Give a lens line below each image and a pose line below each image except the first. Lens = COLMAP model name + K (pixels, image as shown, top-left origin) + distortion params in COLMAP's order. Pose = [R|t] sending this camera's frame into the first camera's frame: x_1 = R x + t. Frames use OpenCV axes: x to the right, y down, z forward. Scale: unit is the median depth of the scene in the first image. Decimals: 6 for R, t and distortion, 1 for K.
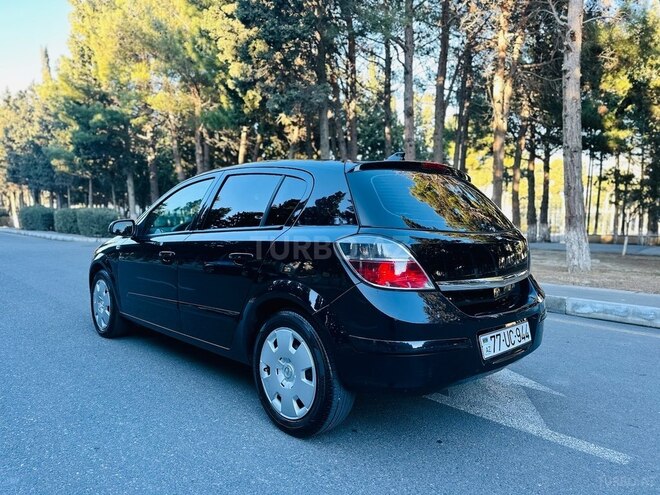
lens RADIAL K [[469.0, 0, 334.7], [0, 469.0, 245.2], [0, 0, 1]] dist [0.044132, -0.049660]
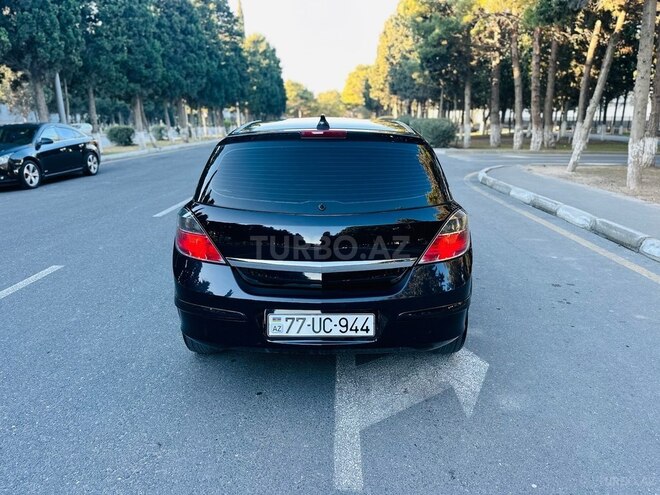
lens RADIAL K [[470.7, 0, 334.1], [0, 470.7, 247.1], [0, 0, 1]] dist [0.042681, -0.044583]
pose [[0.712173, 0.172864, -0.680388, 0.477506], [-0.030322, 0.975878, 0.216199, -0.078132], [0.701348, -0.133340, 0.700236, 0.174496]]
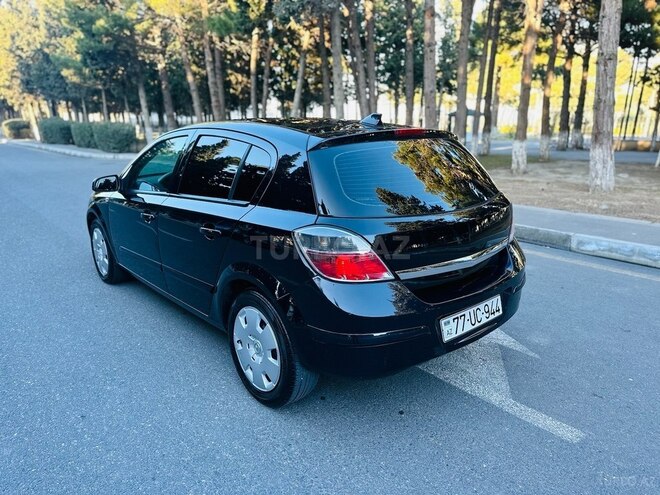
lens RADIAL K [[470.7, 0, 334.1], [0, 470.7, 247.1], [0, 0, 1]] dist [0.042681, -0.044583]
pose [[0.998464, -0.002661, -0.055341, 0.059620], [0.013877, 0.979020, 0.203293, -0.073375], [0.053639, -0.203749, 0.977553, 0.016692]]
